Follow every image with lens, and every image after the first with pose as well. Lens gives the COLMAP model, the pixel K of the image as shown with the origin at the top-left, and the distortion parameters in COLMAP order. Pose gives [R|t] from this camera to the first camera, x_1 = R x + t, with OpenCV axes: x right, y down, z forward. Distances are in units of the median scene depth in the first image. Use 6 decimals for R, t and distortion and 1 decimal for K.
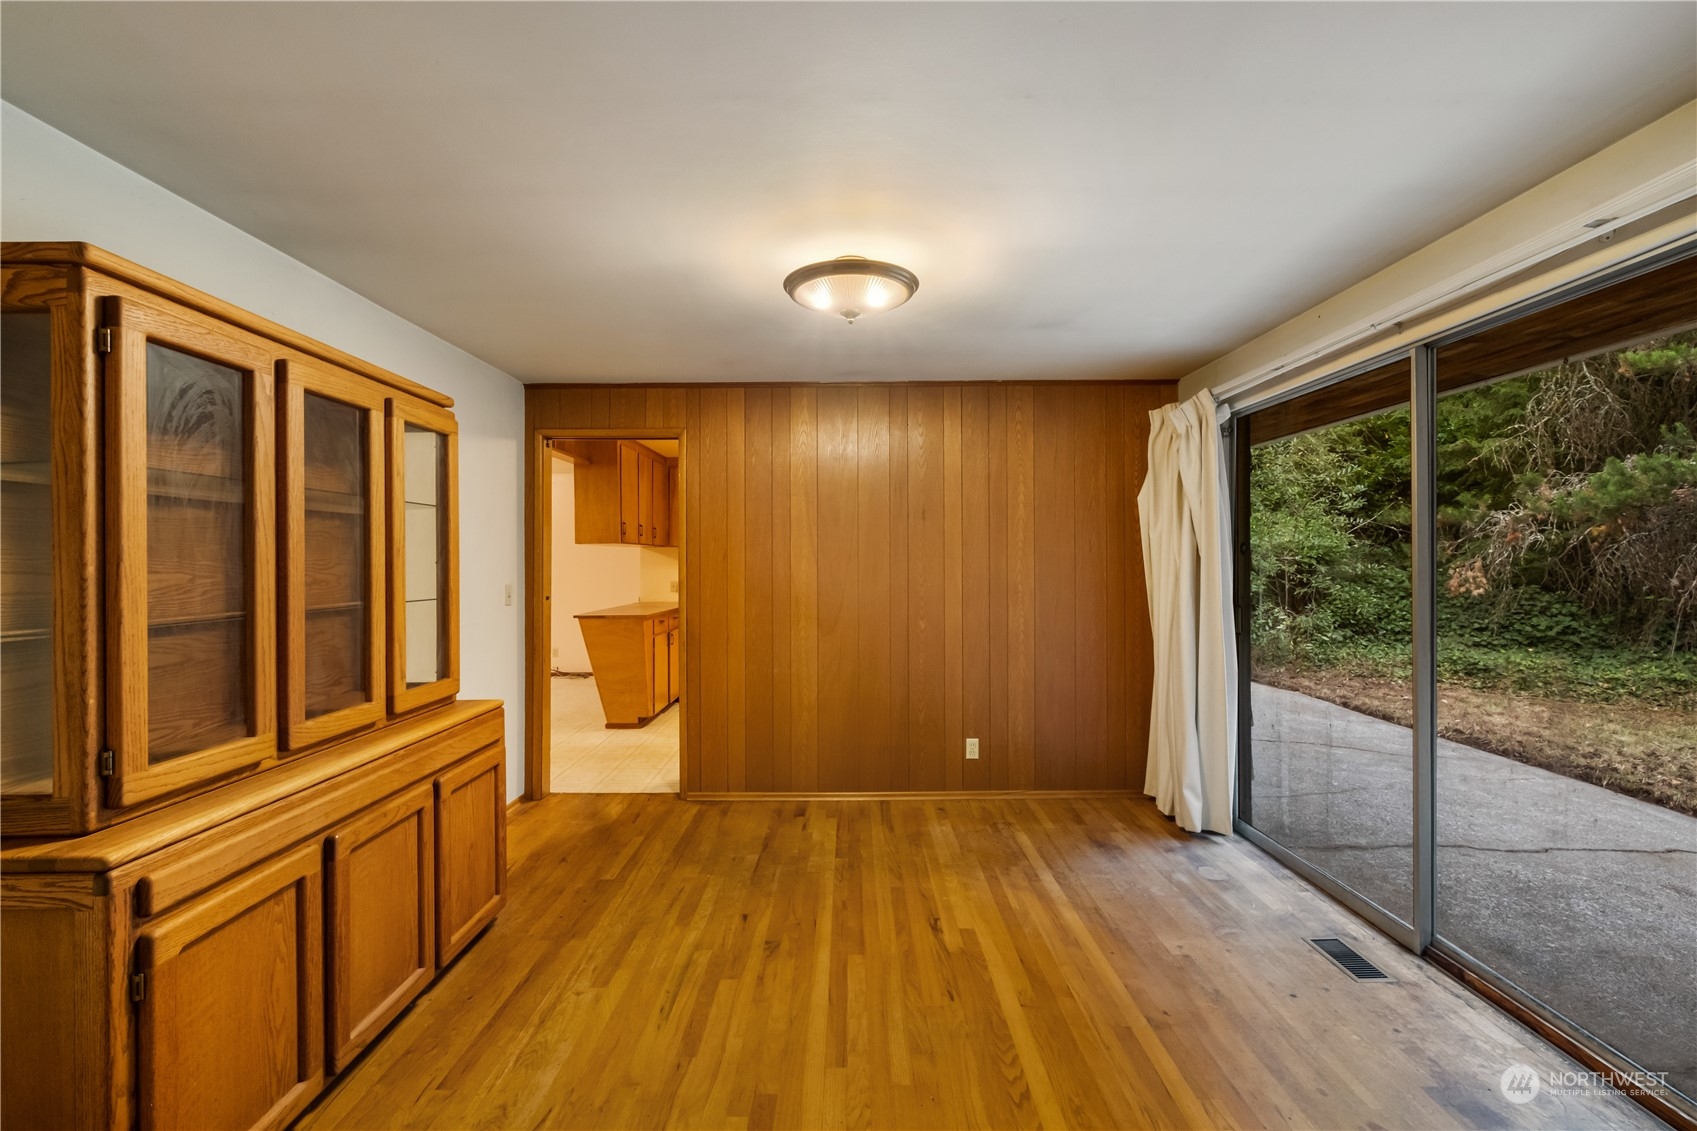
lens RADIAL K [[747.7, 0, 851.7], [0, 747.7, 570.0], [0, 0, 1]] dist [-0.001495, -0.000258]
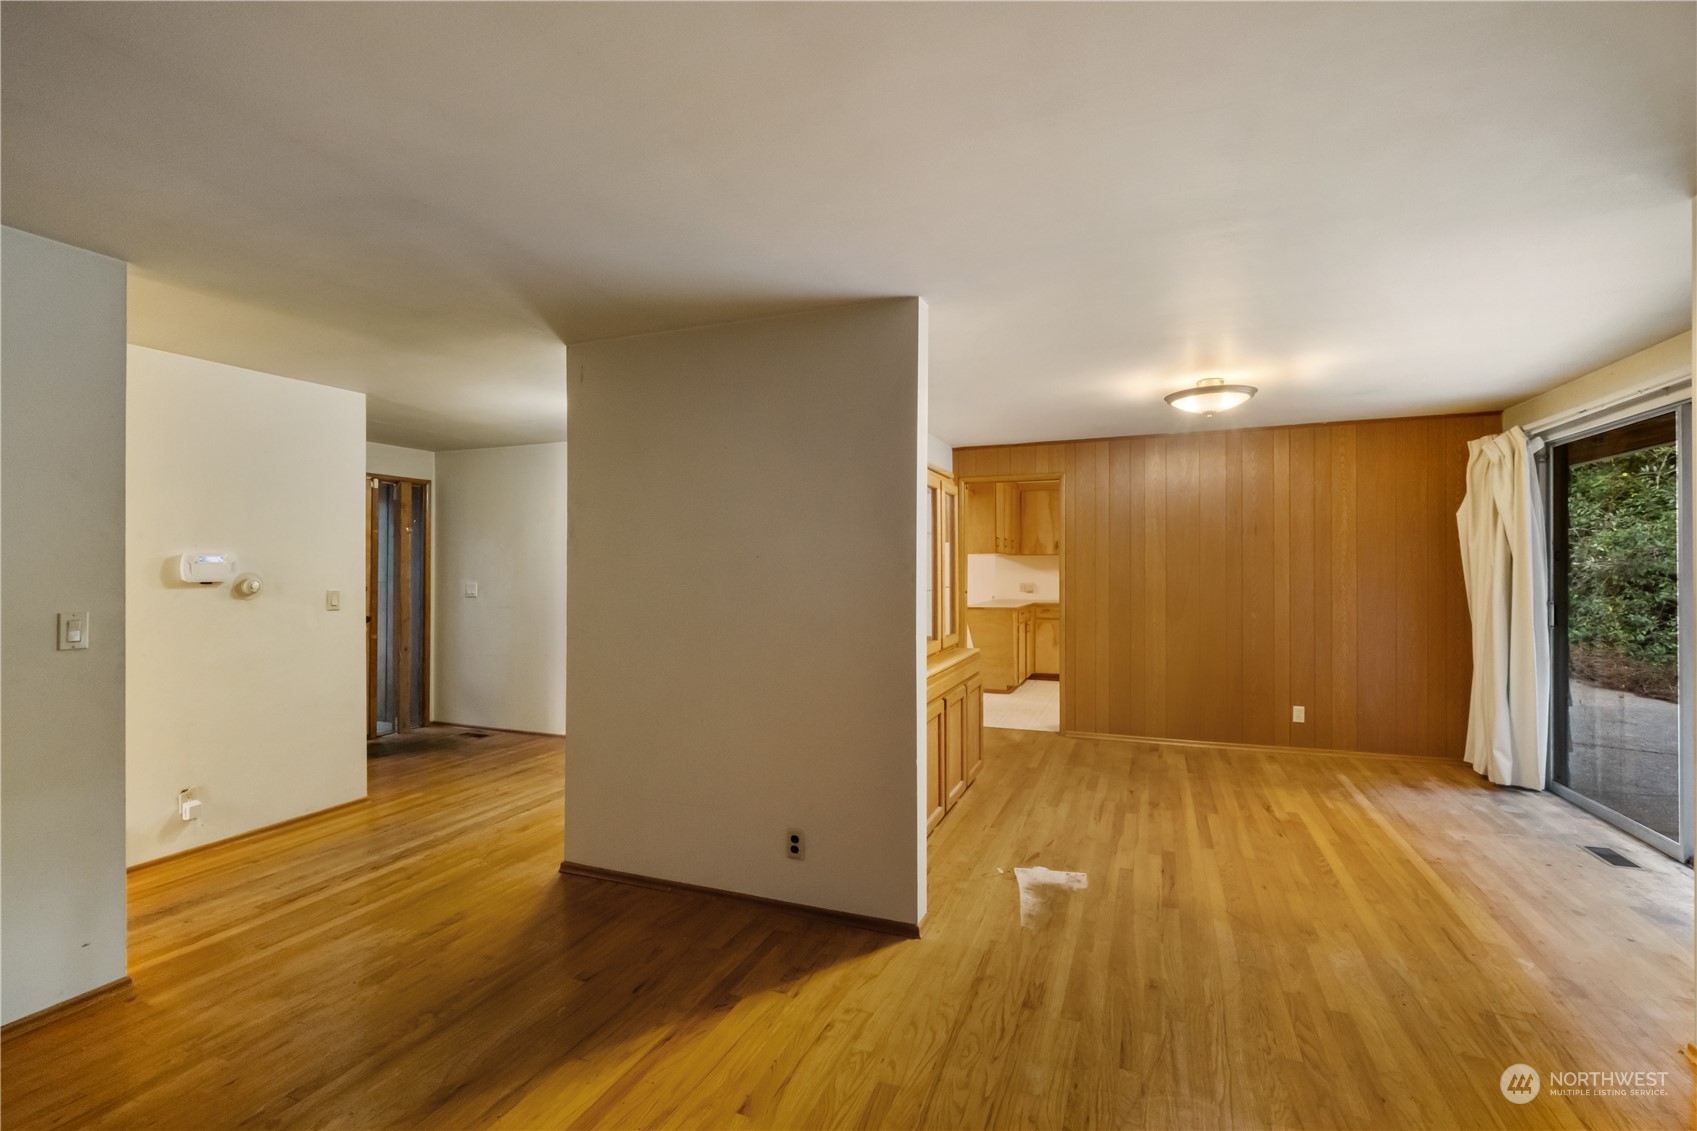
lens RADIAL K [[747.7, 0, 851.7], [0, 747.7, 570.0], [0, 0, 1]] dist [-0.001495, -0.000258]
pose [[0.926470, 0.001929, -0.376363, -0.077631], [-0.004656, 0.999969, -0.006337, 0.006945], [0.376339, 0.007624, 0.926451, -0.553432]]
